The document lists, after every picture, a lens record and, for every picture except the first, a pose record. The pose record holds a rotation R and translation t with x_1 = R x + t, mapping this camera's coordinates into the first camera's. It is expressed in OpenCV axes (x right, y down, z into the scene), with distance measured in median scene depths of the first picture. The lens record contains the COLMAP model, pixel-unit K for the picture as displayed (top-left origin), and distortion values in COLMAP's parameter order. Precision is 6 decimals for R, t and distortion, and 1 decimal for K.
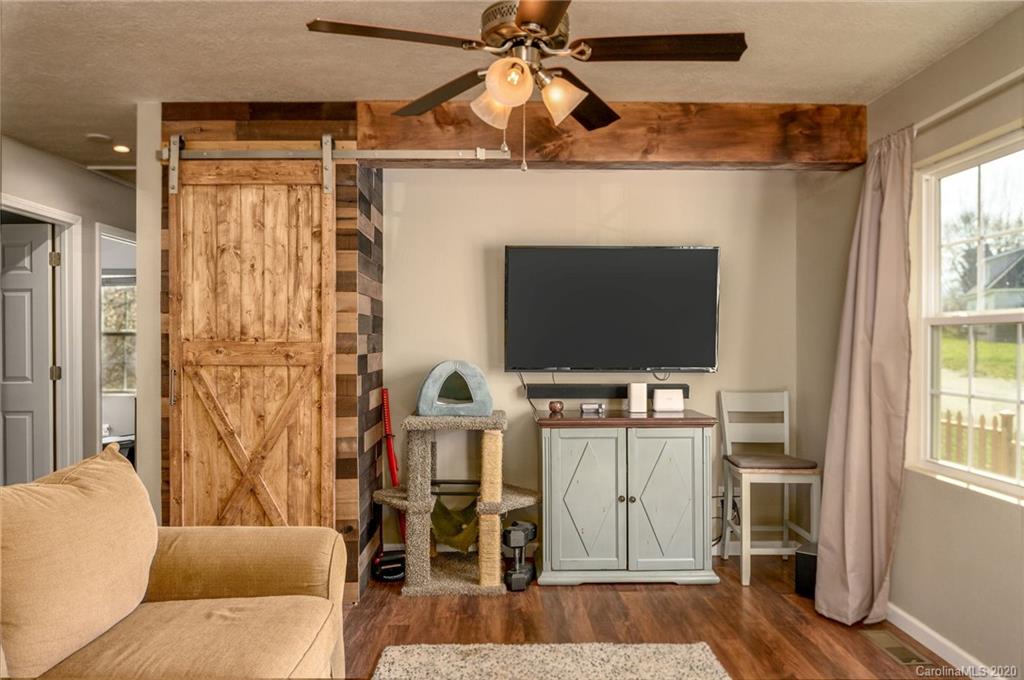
lens RADIAL K [[700.3, 0, 512.0], [0, 700.3, 340.0], [0, 0, 1]] dist [-0.005949, -0.001318]
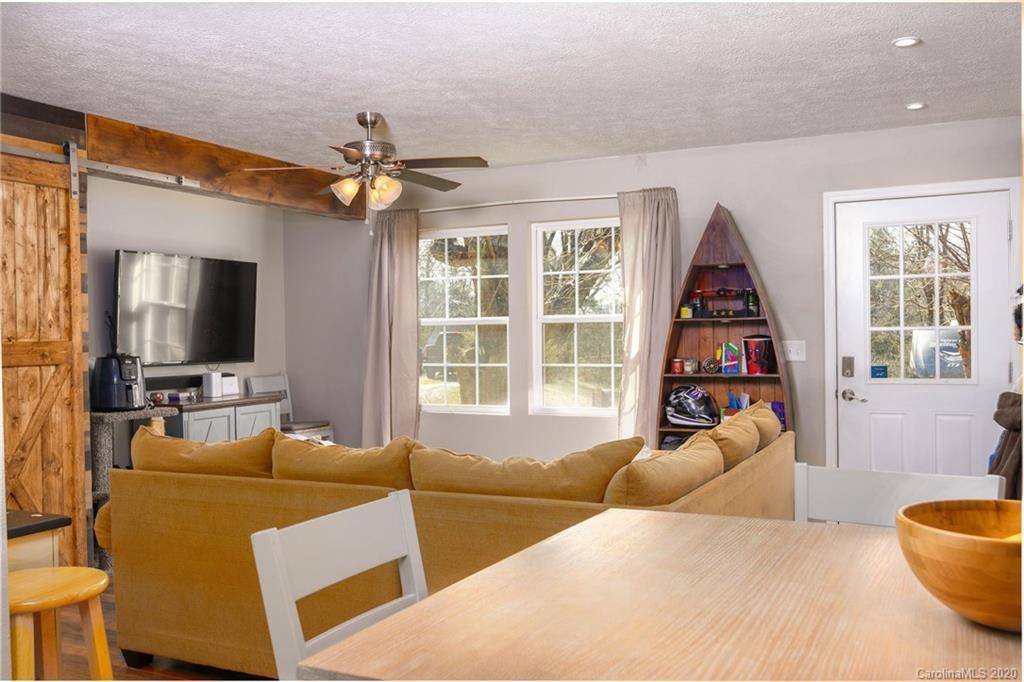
lens RADIAL K [[927.5, 0, 512.0], [0, 927.5, 341.0], [0, 0, 1]] dist [0.004622, 0.003169]
pose [[0.446414, -0.014353, 0.894712, -1.208889], [0.012213, 0.999876, 0.009946, -0.003154], [-0.894743, 0.006487, 0.446534, -0.201513]]
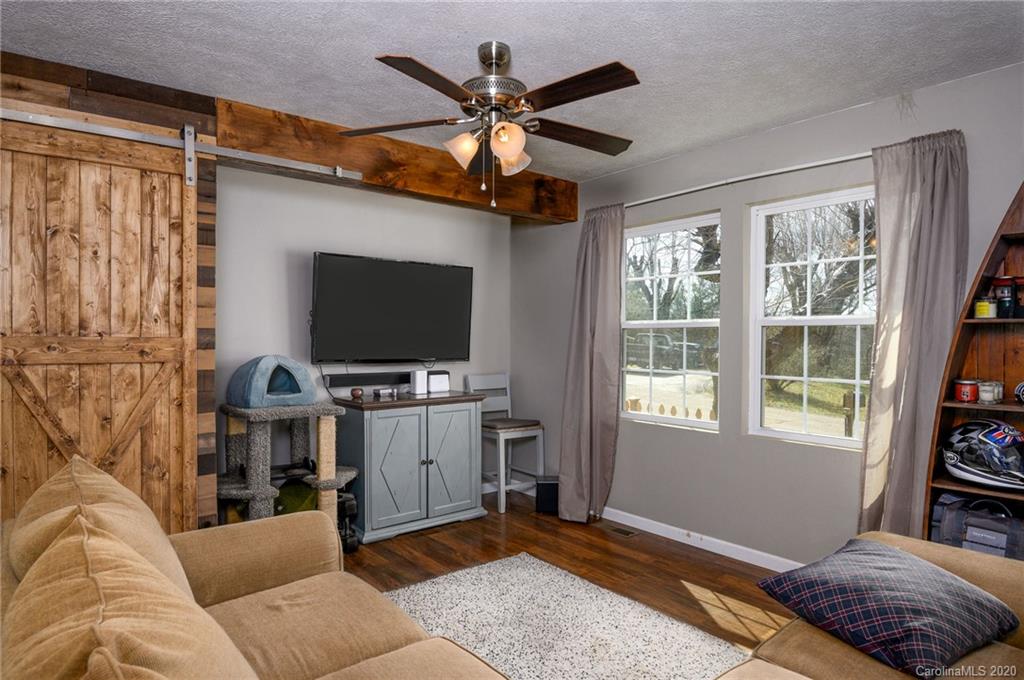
lens RADIAL K [[592.7, 0, 510.4], [0, 592.7, 342.0], [0, 0, 1]] dist [-0.004186, -0.018953]
pose [[0.785466, -0.001674, 0.618903, -0.420105], [-0.004231, 0.999958, 0.008075, 0.000509], [-0.618890, -0.008961, 0.785426, 0.073140]]
